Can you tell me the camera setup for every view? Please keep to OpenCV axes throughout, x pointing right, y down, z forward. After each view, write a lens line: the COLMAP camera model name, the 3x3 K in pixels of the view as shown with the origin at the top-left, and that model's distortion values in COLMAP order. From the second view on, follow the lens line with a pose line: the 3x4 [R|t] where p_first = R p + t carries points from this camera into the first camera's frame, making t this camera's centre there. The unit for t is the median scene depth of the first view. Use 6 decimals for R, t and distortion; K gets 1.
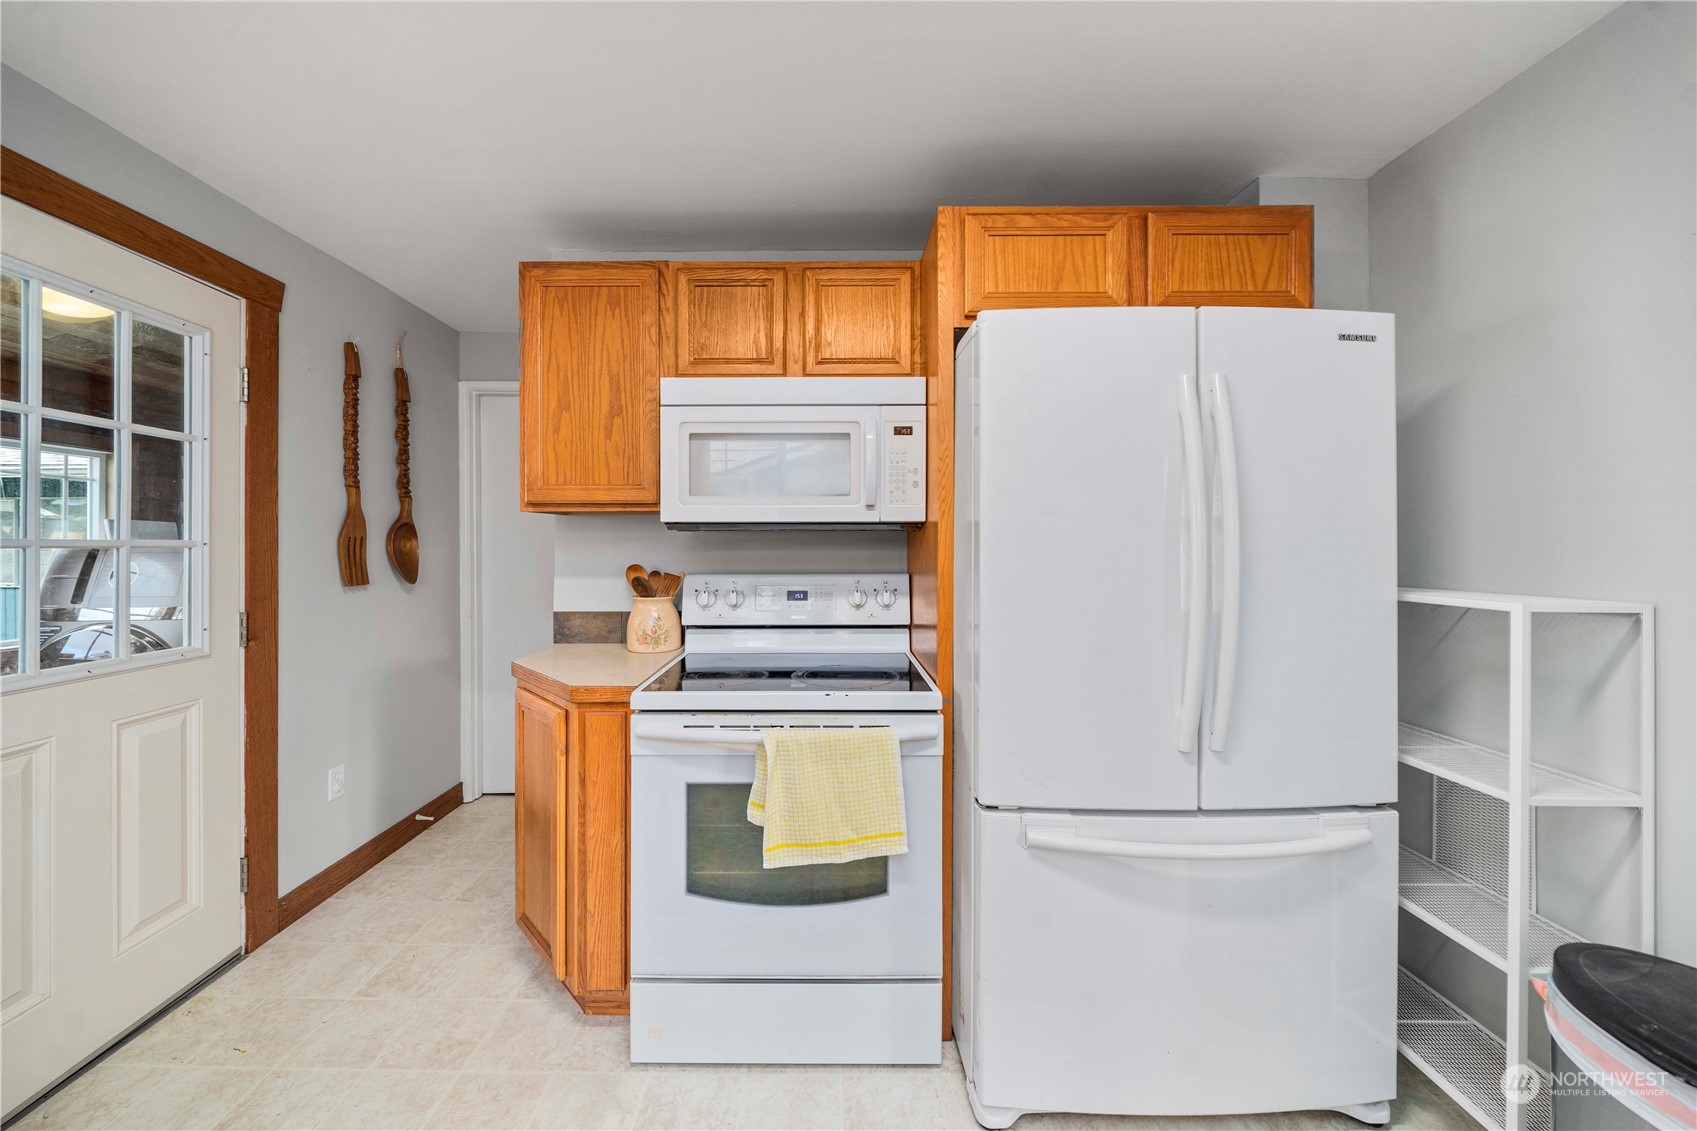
lens RADIAL K [[609.3, 0, 808.4], [0, 609.3, 540.6], [0, 0, 1]] dist [-0.001838, -0.001422]
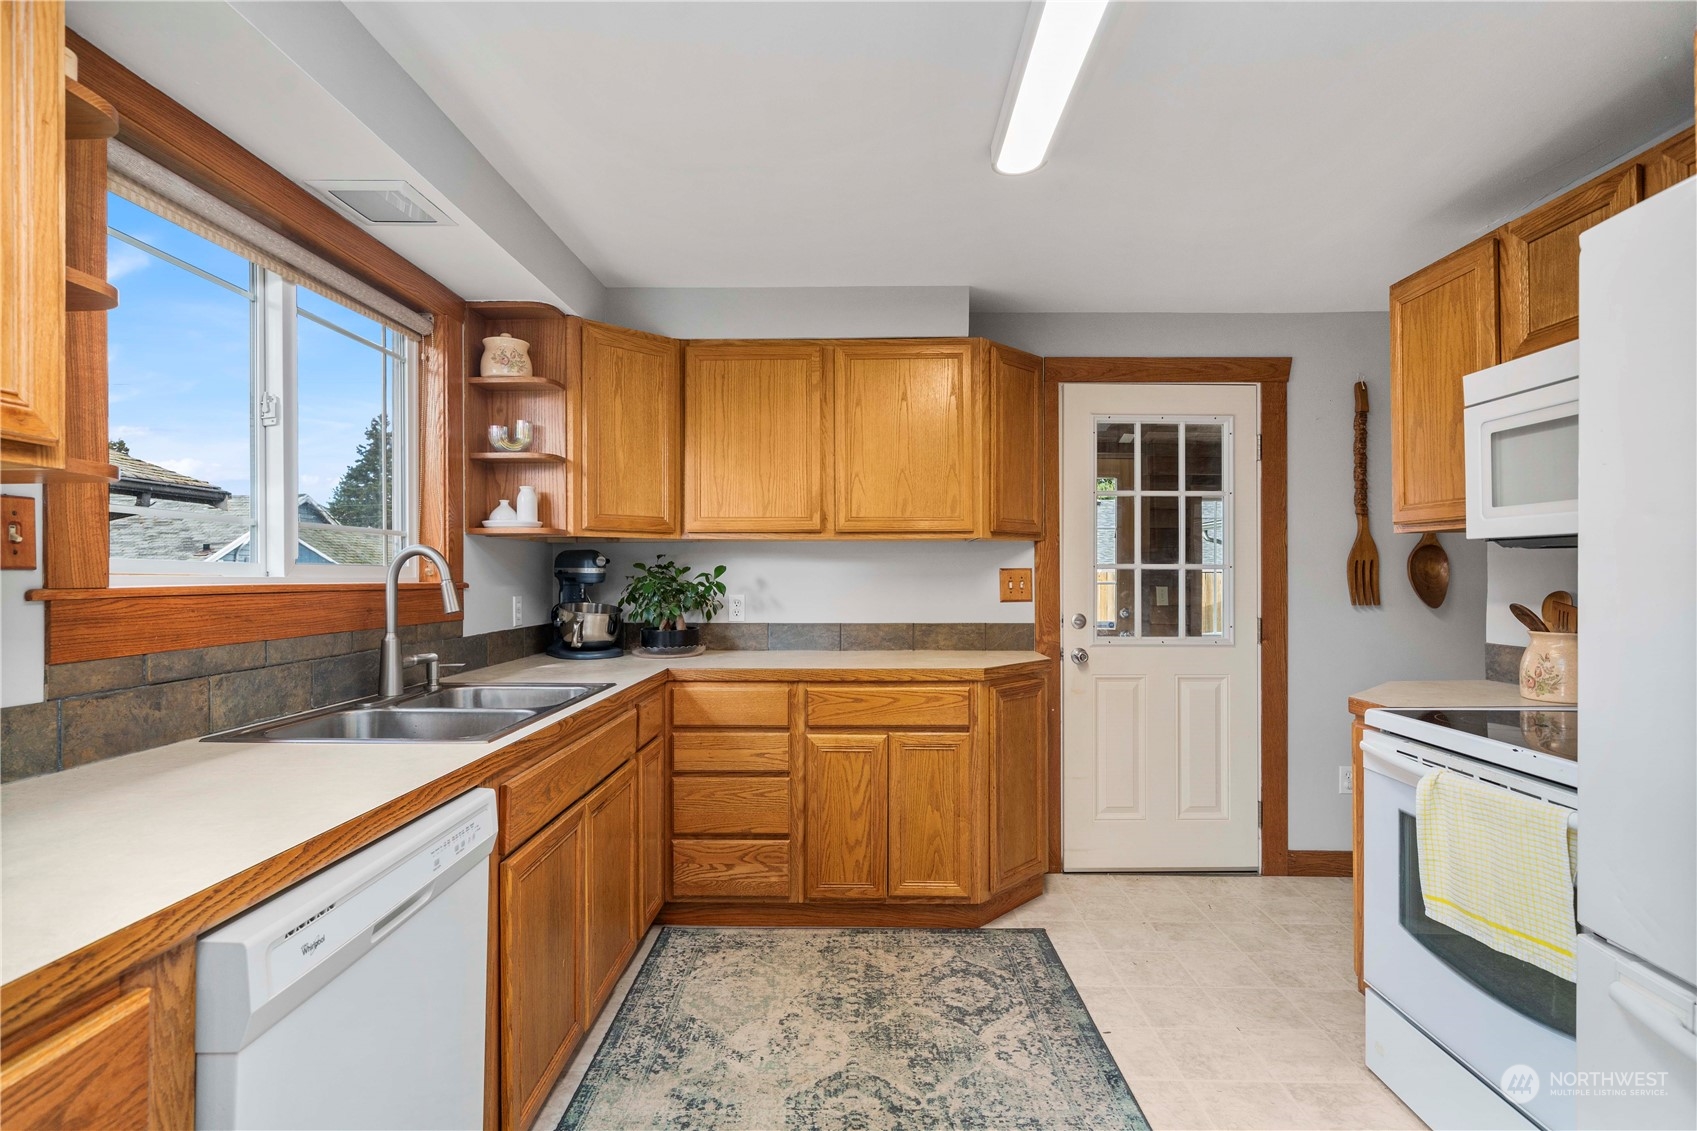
lens RADIAL K [[811.1, 0, 840.5], [0, 811.1, 565.1], [0, 0, 1]] dist [0.002084, 0.001406]
pose [[-0.007020, -0.006419, -0.999955, 0.881422], [0.005994, 0.999961, -0.006461, 0.008032], [0.999957, -0.006039, -0.006981, 0.095643]]
